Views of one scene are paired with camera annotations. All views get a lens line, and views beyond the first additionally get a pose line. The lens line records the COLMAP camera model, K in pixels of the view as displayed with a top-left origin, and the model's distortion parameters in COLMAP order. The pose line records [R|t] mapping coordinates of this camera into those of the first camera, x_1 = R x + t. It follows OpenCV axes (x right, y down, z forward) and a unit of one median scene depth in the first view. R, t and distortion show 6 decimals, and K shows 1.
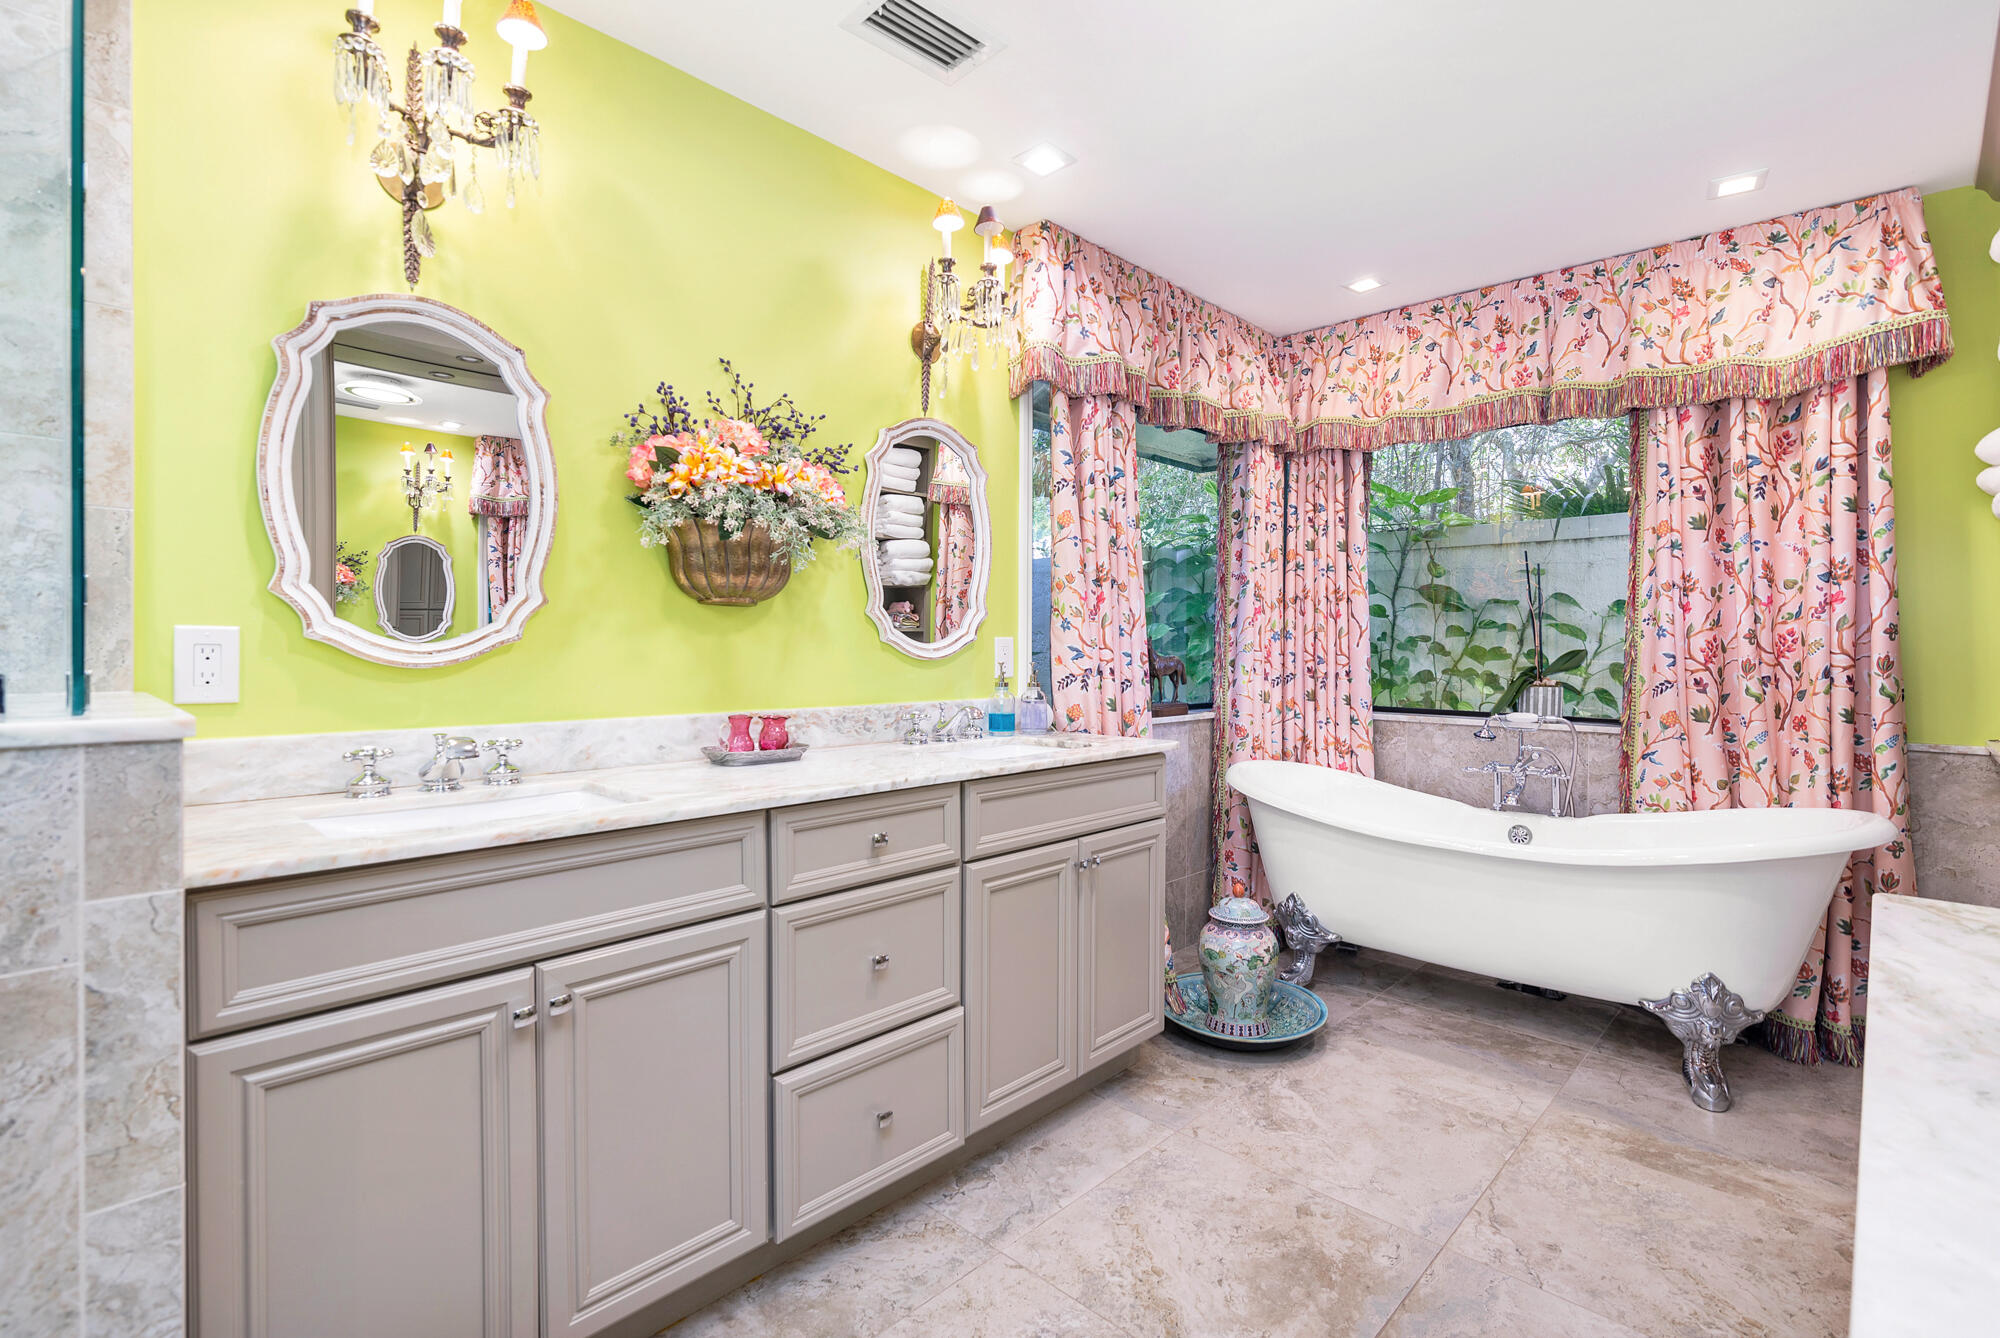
lens RADIAL K [[907.7, 0, 996.7], [0, 907.7, 663.8], [0, 0, 1]] dist [0.000324, -0.000023]
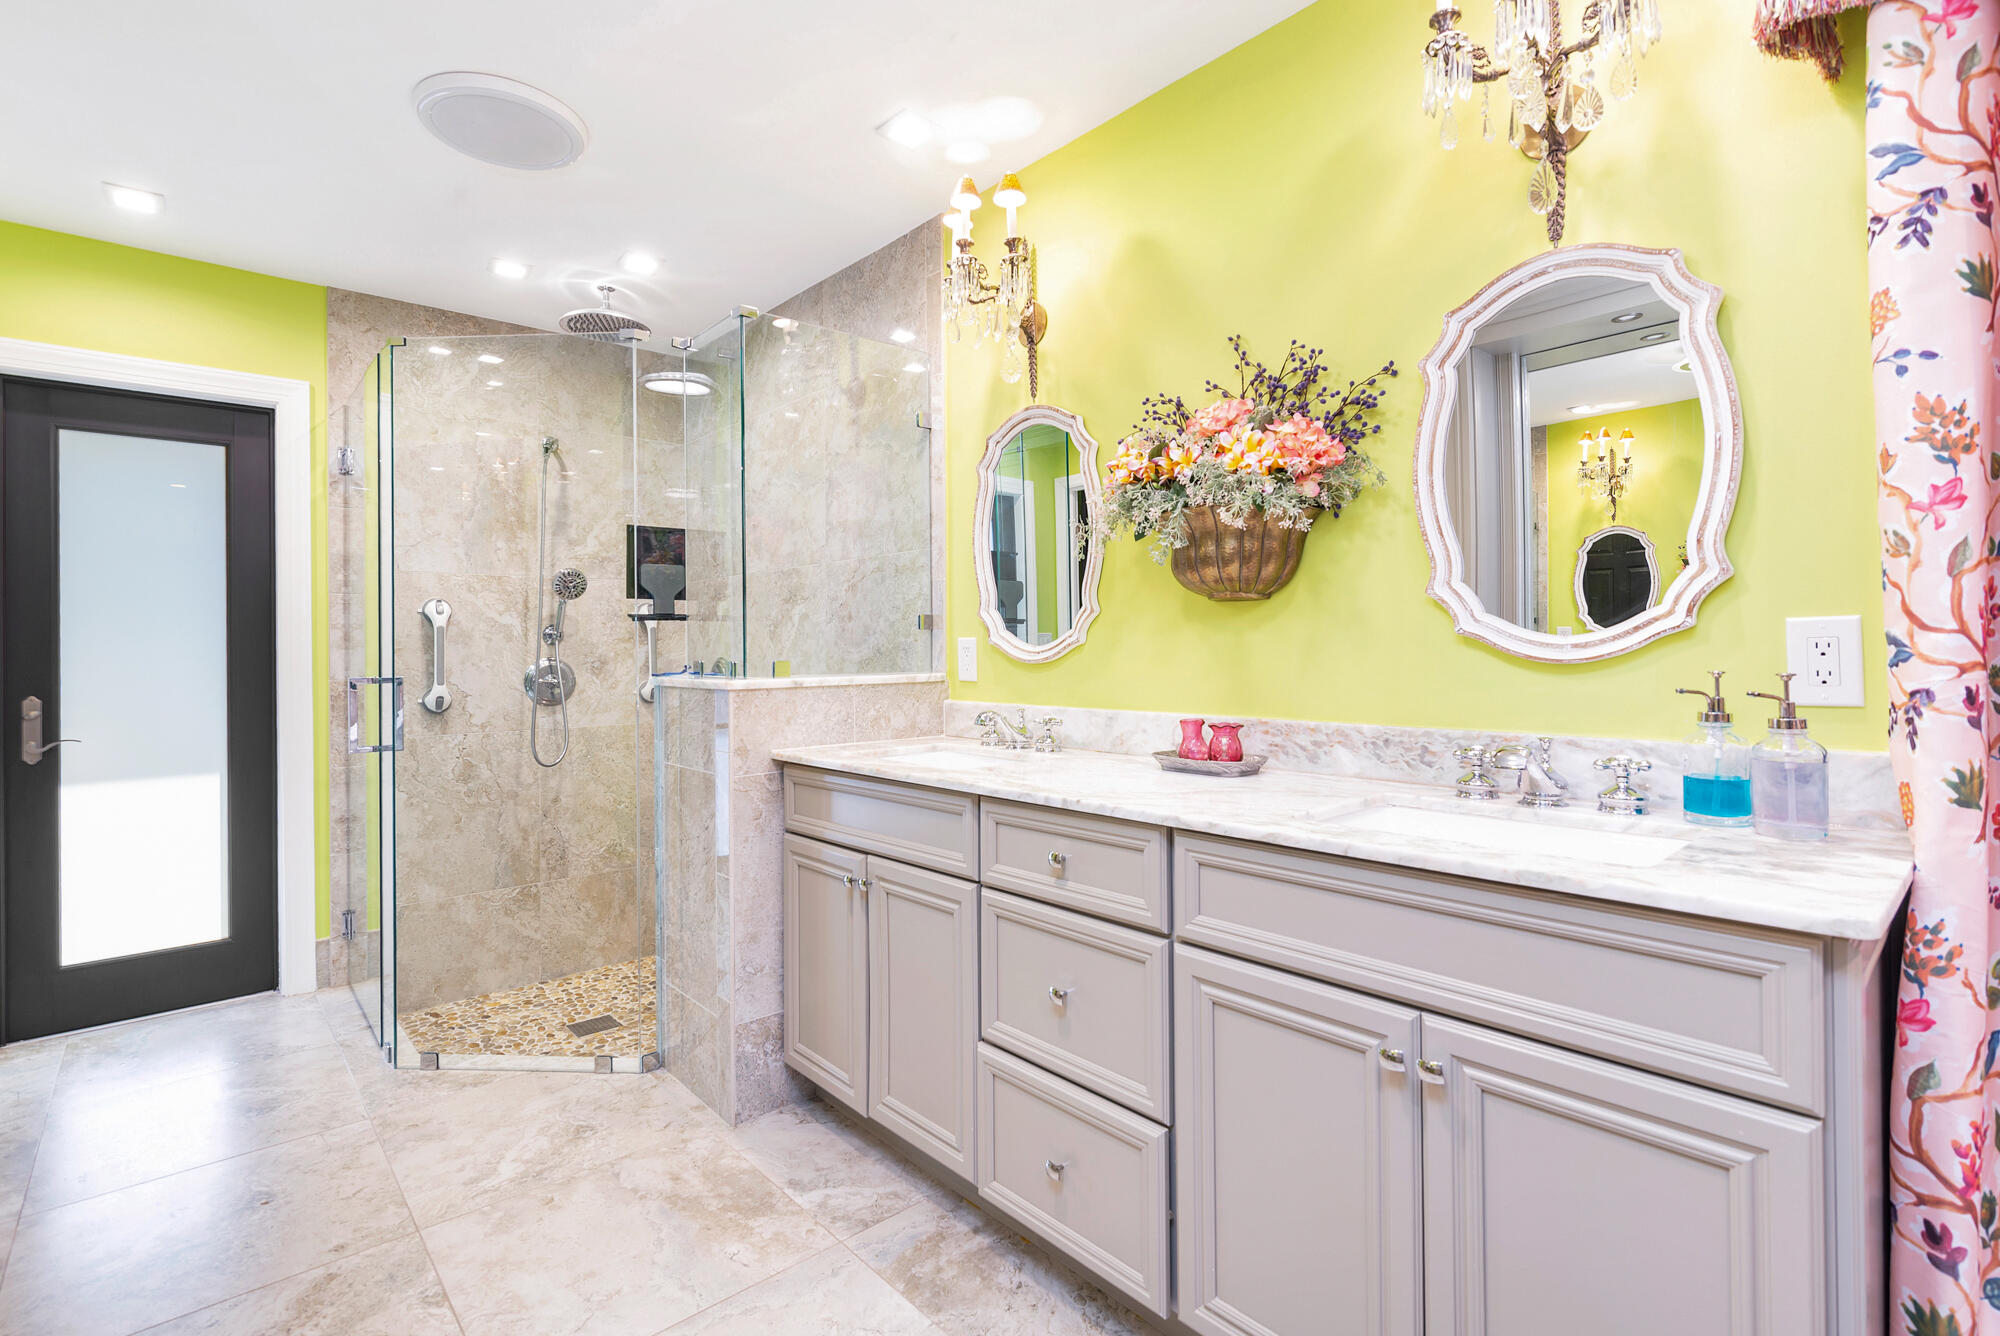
lens RADIAL K [[907.7, 0, 996.7], [0, 907.7, 653.5], [0, 0, 1]] dist [0.000324, -0.000023]
pose [[-0.059226, 0.001102, -0.998244, 0.685079], [-0.008354, 0.999964, 0.001600, -0.010765], [0.998210, 0.008434, -0.059214, 0.876179]]
